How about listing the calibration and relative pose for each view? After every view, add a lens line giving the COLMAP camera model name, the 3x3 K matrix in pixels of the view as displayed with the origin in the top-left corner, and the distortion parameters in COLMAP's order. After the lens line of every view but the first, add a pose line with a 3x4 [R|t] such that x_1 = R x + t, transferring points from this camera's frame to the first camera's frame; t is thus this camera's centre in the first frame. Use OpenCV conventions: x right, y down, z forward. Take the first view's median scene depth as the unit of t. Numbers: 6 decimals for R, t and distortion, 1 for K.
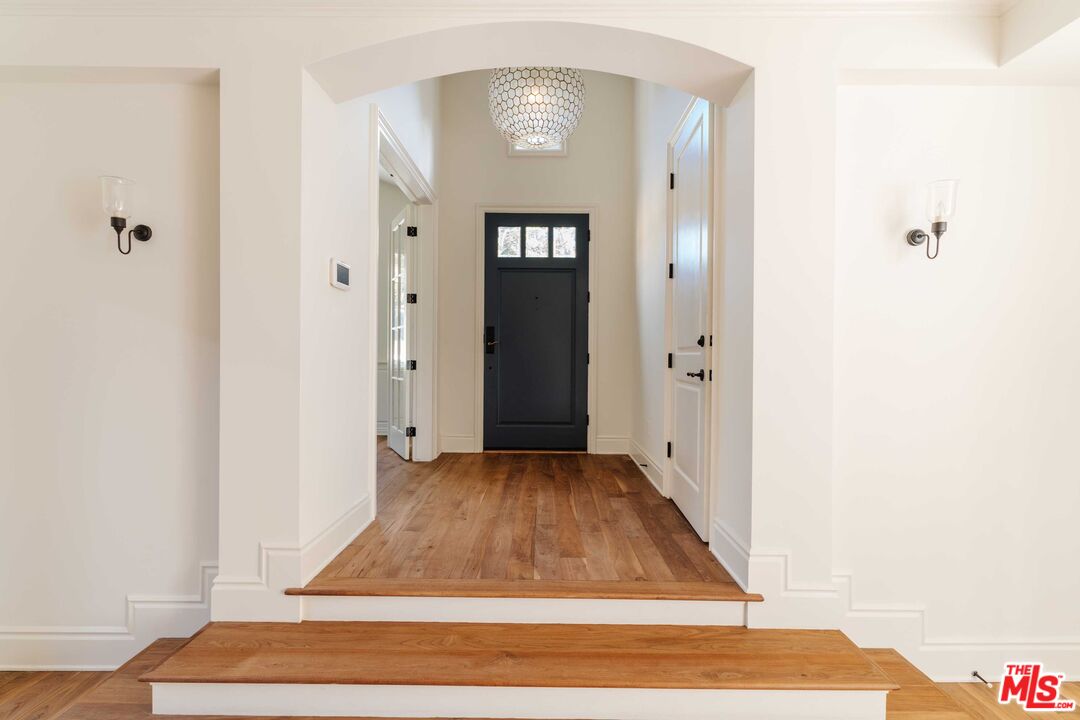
lens RADIAL K [[503.9, 0, 541.4], [0, 503.9, 366.2], [0, 0, 1]] dist [0.003945, 0.000657]
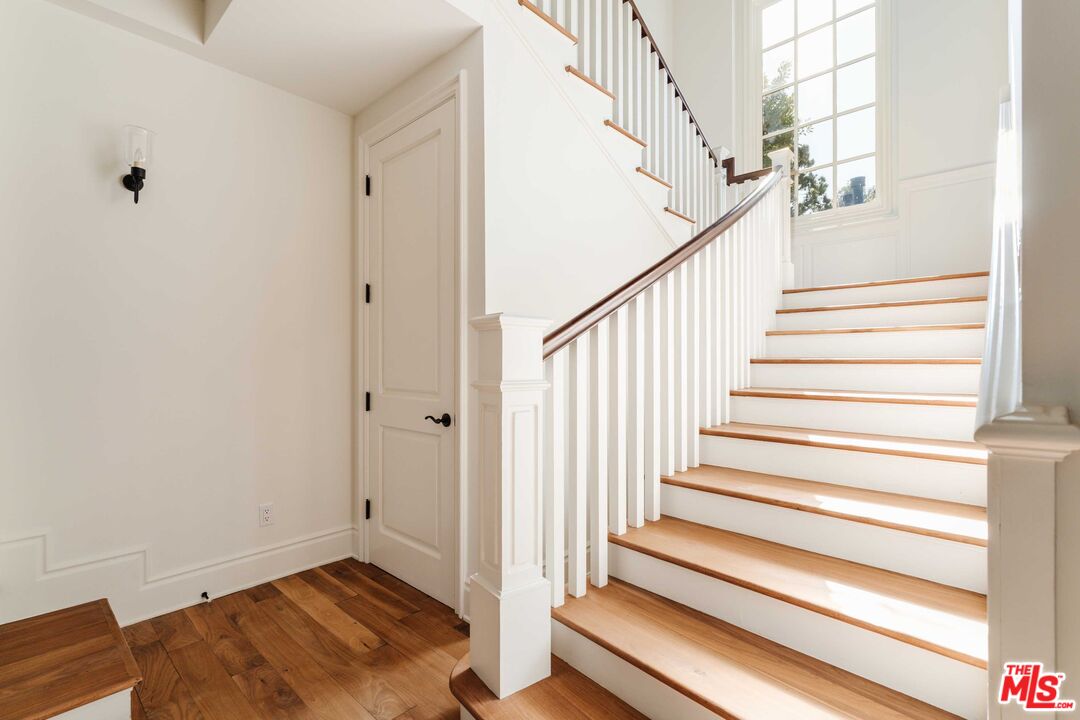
lens RADIAL K [[503.9, 0, 541.4], [0, 503.9, 366.2], [0, 0, 1]] dist [0.003945, 0.000657]
pose [[0.676537, -0.006400, 0.736381, 0.572254], [0.007756, 0.999969, 0.001565, 0.120921], [-0.736368, 0.004652, 0.676565, -0.297033]]
